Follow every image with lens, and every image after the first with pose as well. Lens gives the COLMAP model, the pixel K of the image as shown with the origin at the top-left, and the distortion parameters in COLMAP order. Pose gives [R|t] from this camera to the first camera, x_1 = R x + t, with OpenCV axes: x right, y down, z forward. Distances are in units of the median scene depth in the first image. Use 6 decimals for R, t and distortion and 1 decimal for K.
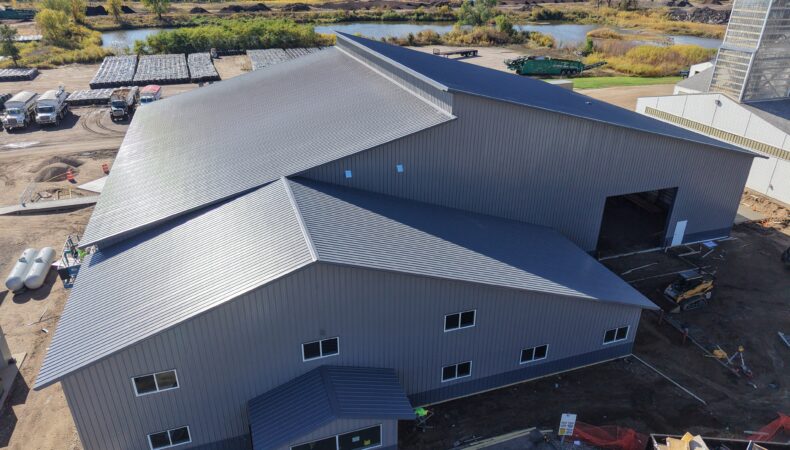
lens RADIAL K [[544.3, 0, 395.0], [0, 544.3, 225.0], [0, 0, 1]] dist [-0.000674, -0.000565]
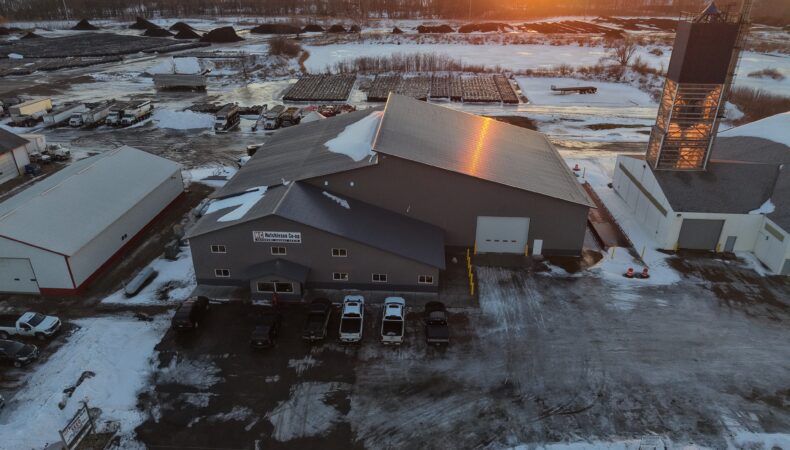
lens RADIAL K [[536.1, 0, 395.0], [0, 536.1, 225.0], [0, 0, 1]] dist [0.007178, 0.001040]
pose [[0.927027, 0.155759, -0.341115, 0.729963], [-0.159034, 0.987099, 0.018529, -0.013053], [0.339600, 0.037072, 0.939839, -0.708735]]
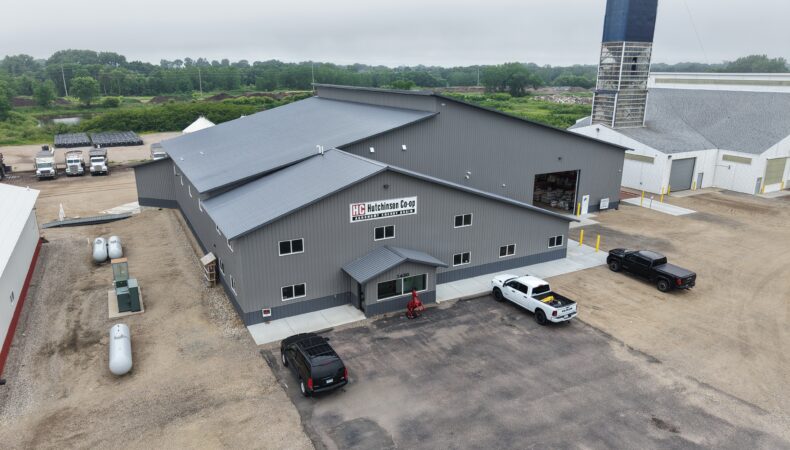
lens RADIAL K [[536.1, 0, 395.0], [0, 536.1, 225.0], [0, 0, 1]] dist [0.007178, 0.001040]
pose [[0.986498, -0.054650, 0.154385, -0.211279], [0.079149, 0.984374, -0.157299, 0.277624], [-0.143376, 0.167394, 0.975409, -0.326570]]
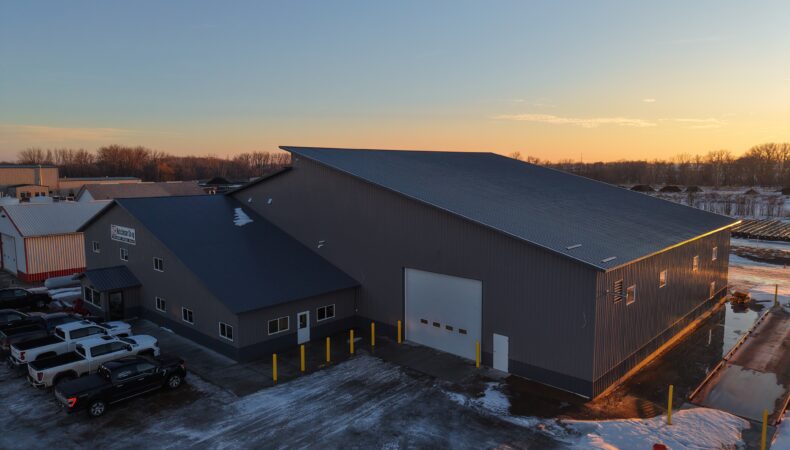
lens RADIAL K [[544.3, 0, 395.0], [0, 544.3, 225.0], [0, 0, 1]] dist [-0.000674, -0.000565]
pose [[0.477039, 0.094533, -0.873784, 1.208938], [-0.376727, 0.920226, -0.106115, -0.013948], [0.794047, 0.379799, 0.474596, 0.500349]]
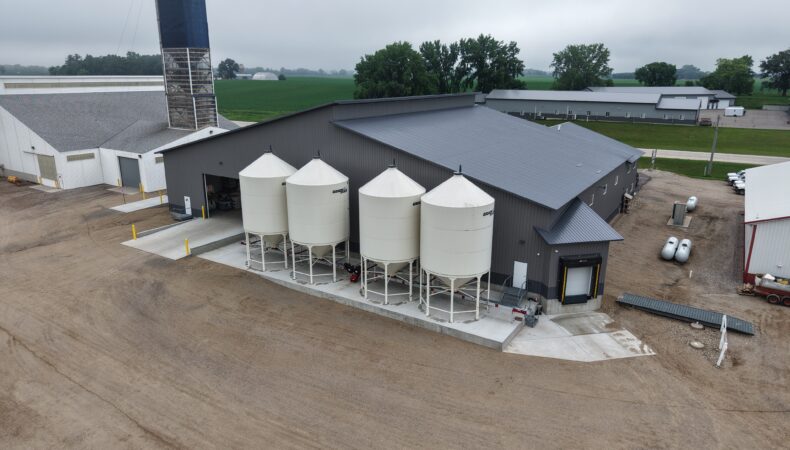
lens RADIAL K [[536.1, 0, 395.0], [0, 536.1, 225.0], [0, 0, 1]] dist [0.007178, 0.001040]
pose [[-0.630695, -0.233492, 0.740071, -1.239952], [0.323506, 0.787738, 0.524226, -0.927457], [-0.705385, 0.570044, -0.421286, 2.082815]]
